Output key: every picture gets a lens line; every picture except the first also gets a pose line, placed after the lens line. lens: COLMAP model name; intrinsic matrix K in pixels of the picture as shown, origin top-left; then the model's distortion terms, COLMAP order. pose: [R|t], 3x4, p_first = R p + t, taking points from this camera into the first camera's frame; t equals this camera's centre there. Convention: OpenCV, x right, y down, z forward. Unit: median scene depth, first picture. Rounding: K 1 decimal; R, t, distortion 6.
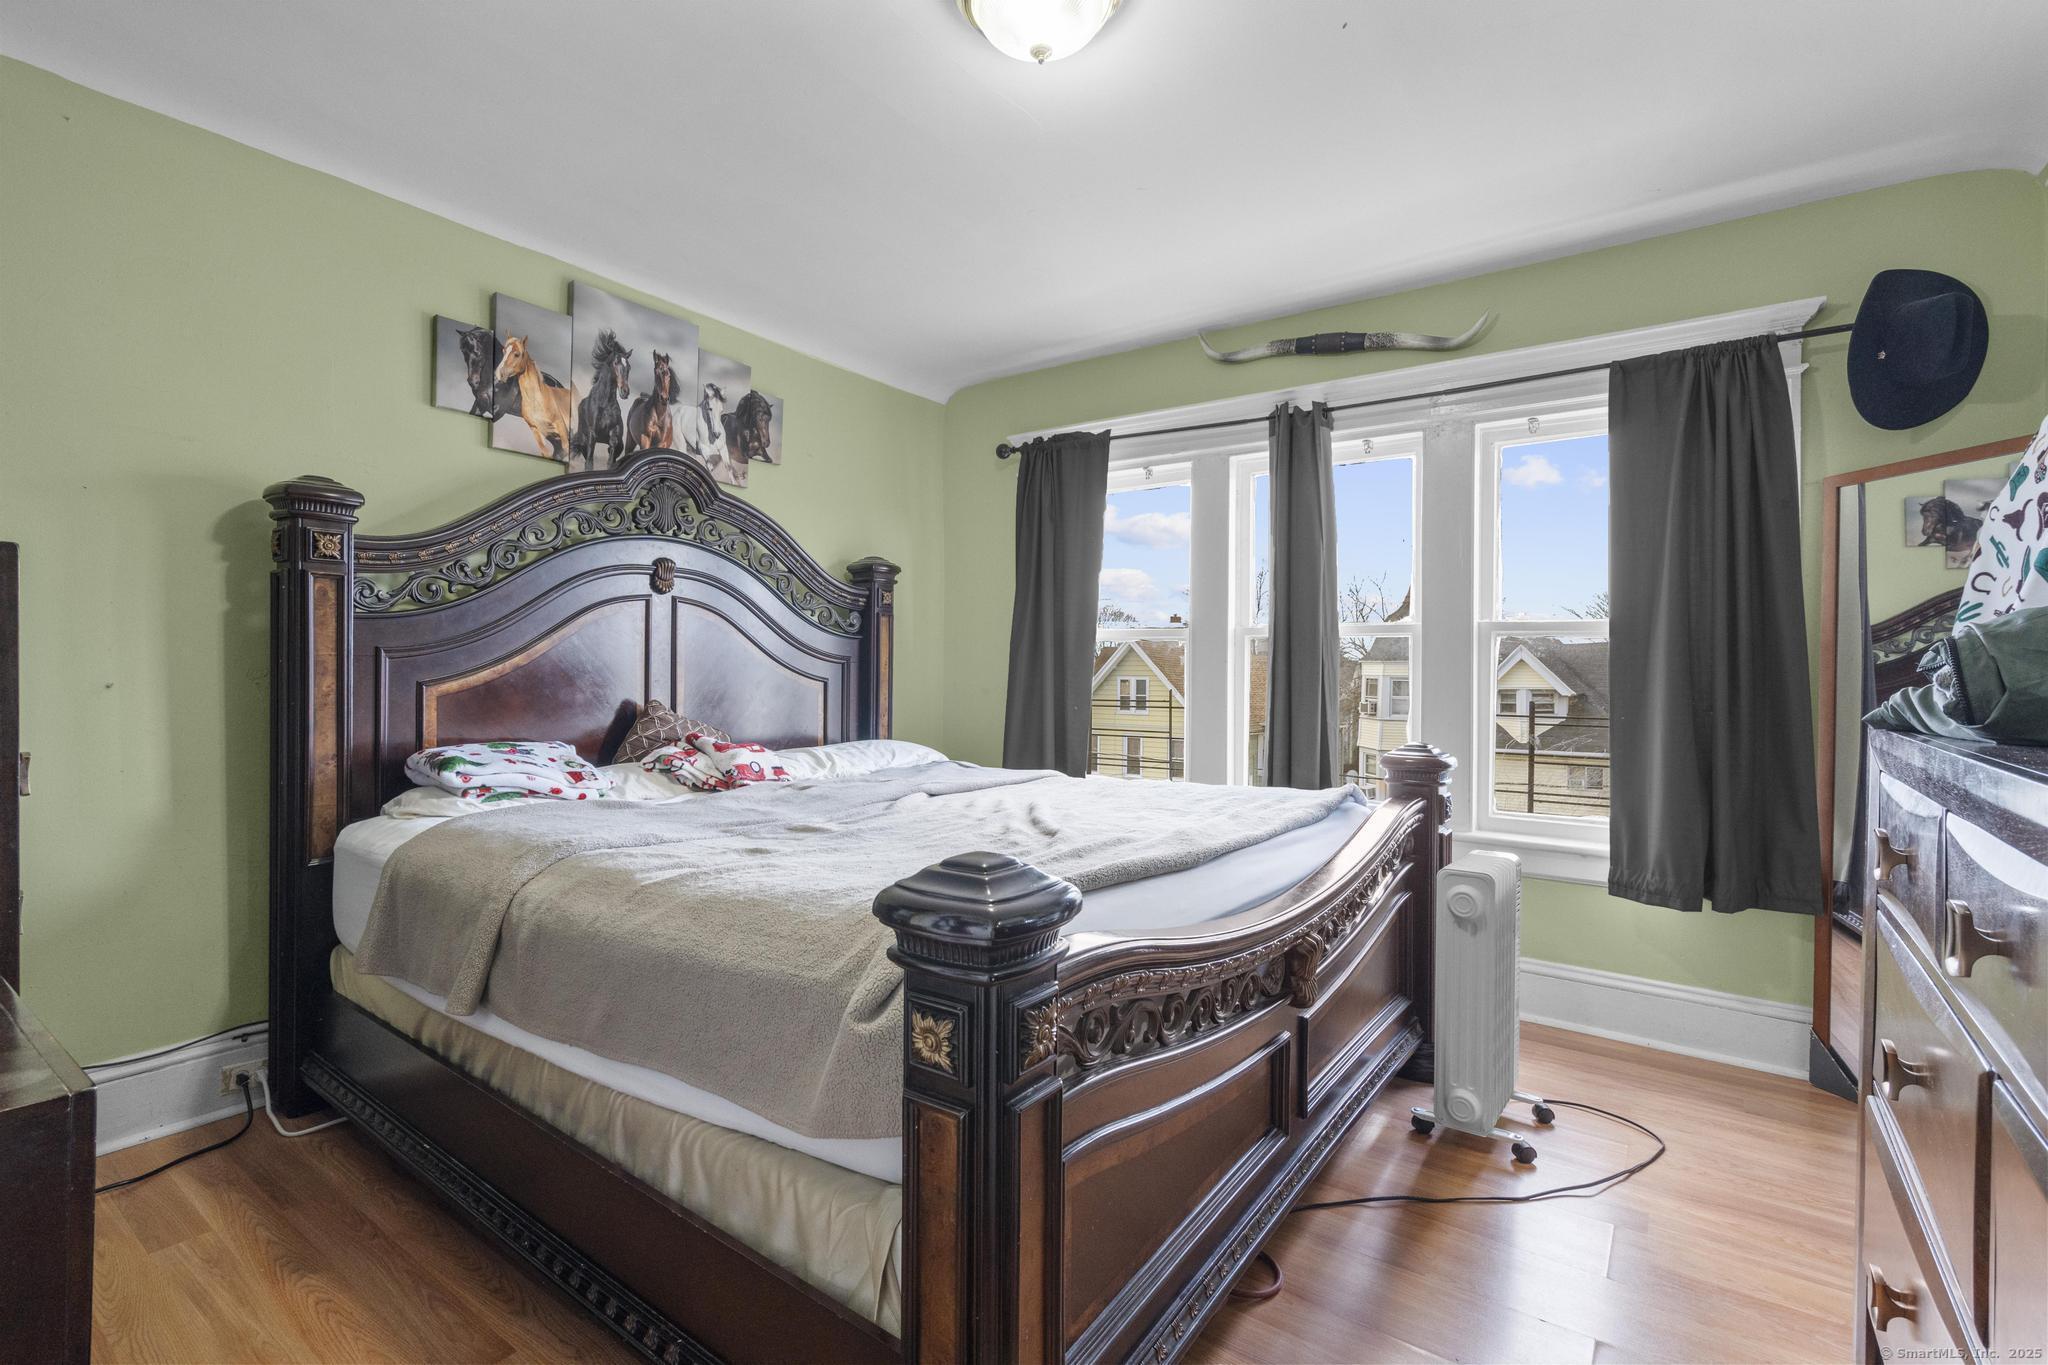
lens RADIAL K [[929.3, 0, 1022.8], [0, 929.3, 677.9], [0, 0, 1]] dist [0.002336, -0.000014]
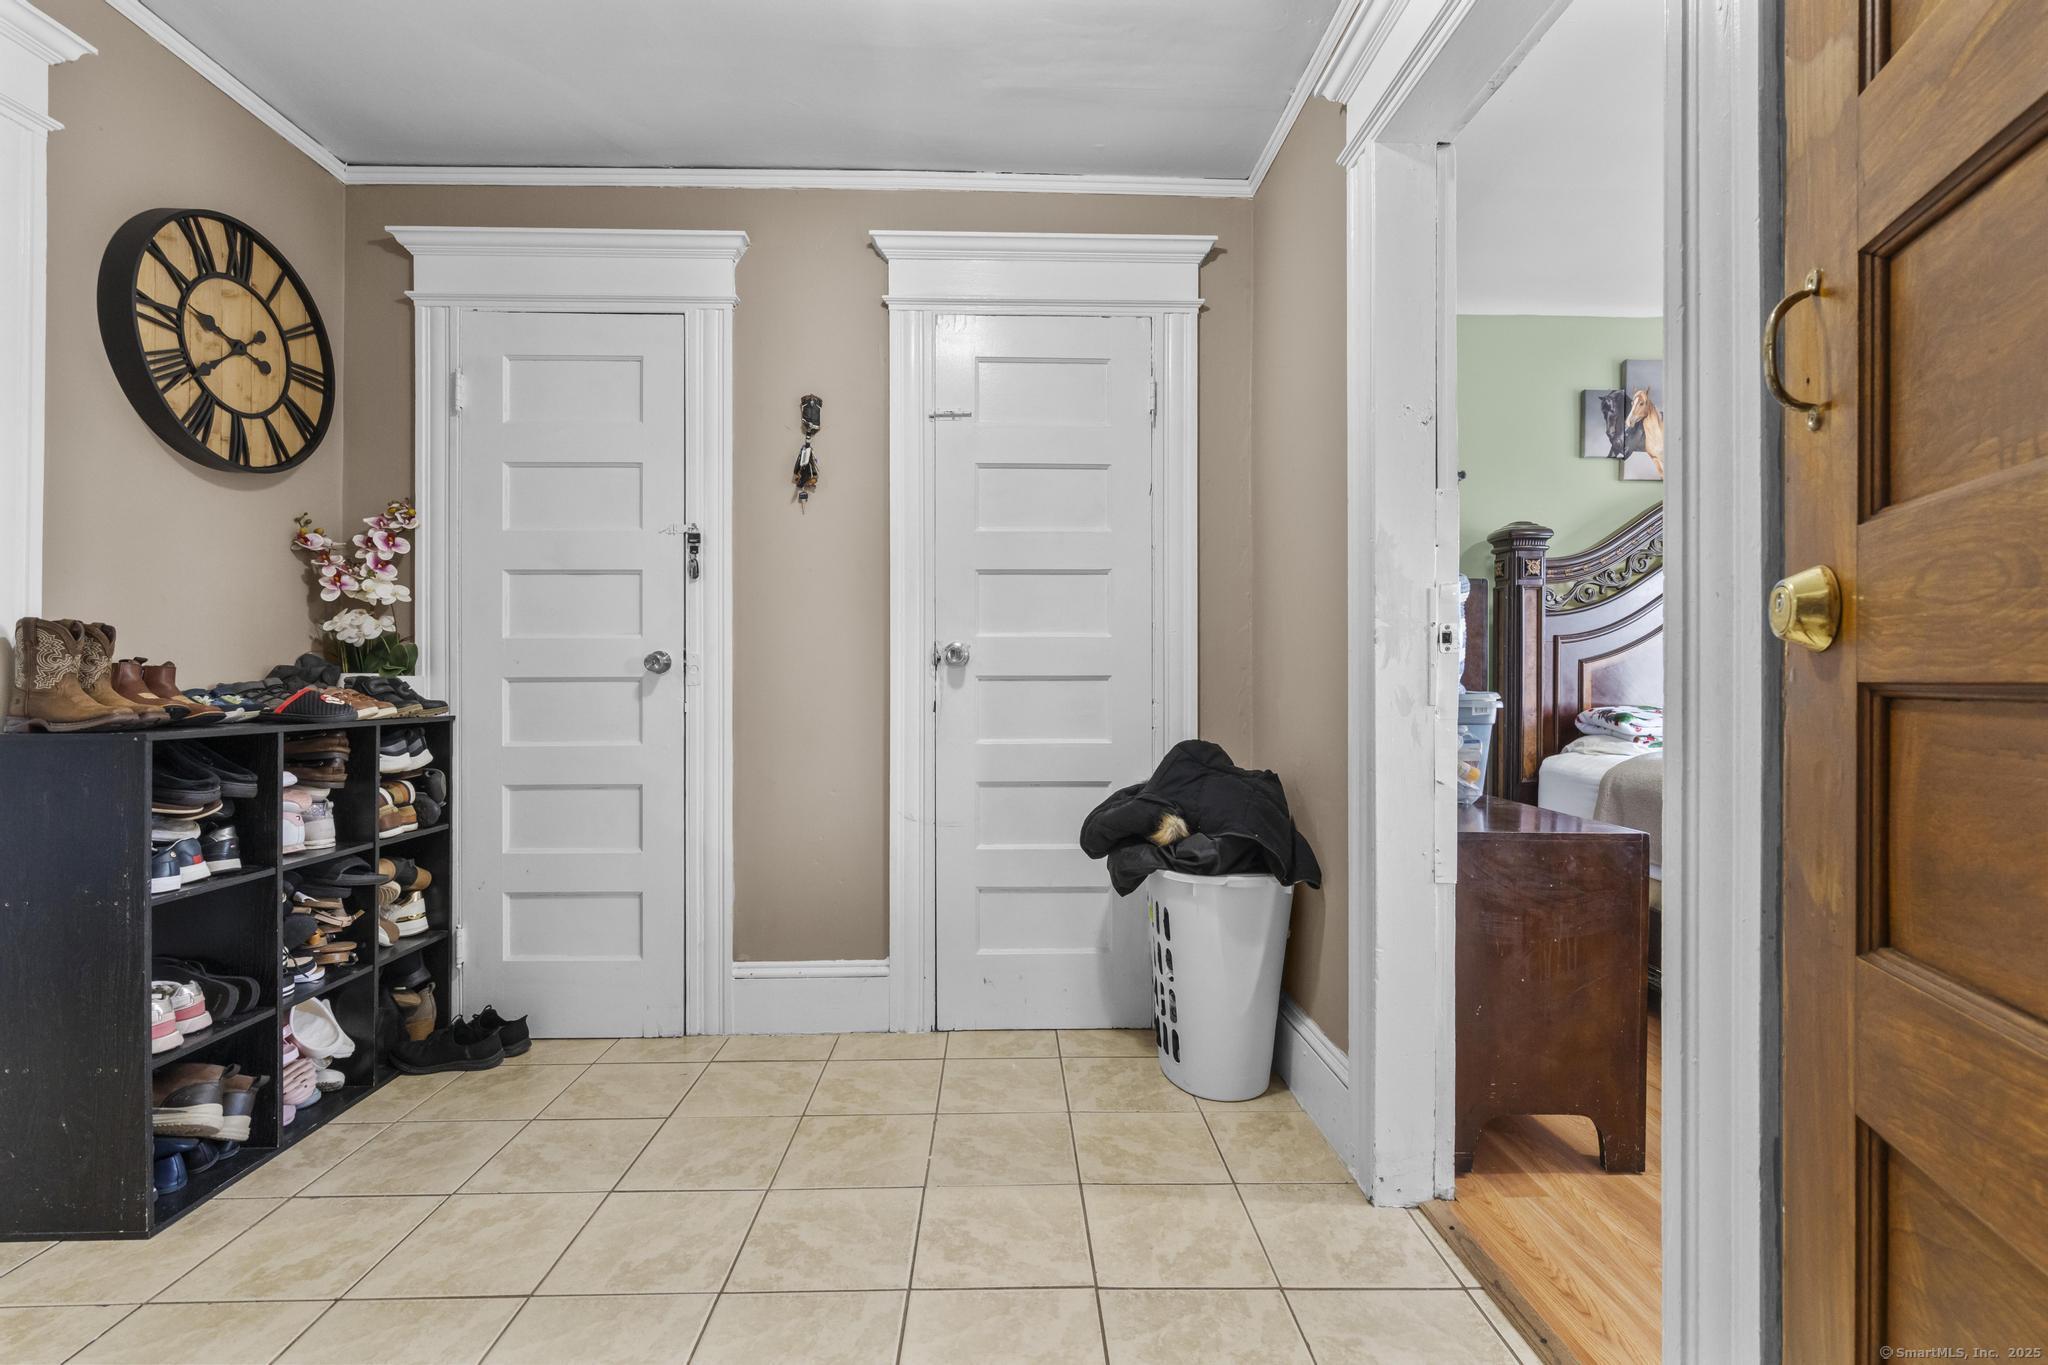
lens RADIAL K [[929.3, 0, 1021.7], [0, 929.3, 674.2], [0, 0, 1]] dist [0.002336, -0.000014]
pose [[0.610944, -0.006878, -0.791644, -0.065907], [-0.002042, 0.999945, -0.010264, 0.040594], [0.791671, 0.007887, 0.610896, -0.494114]]
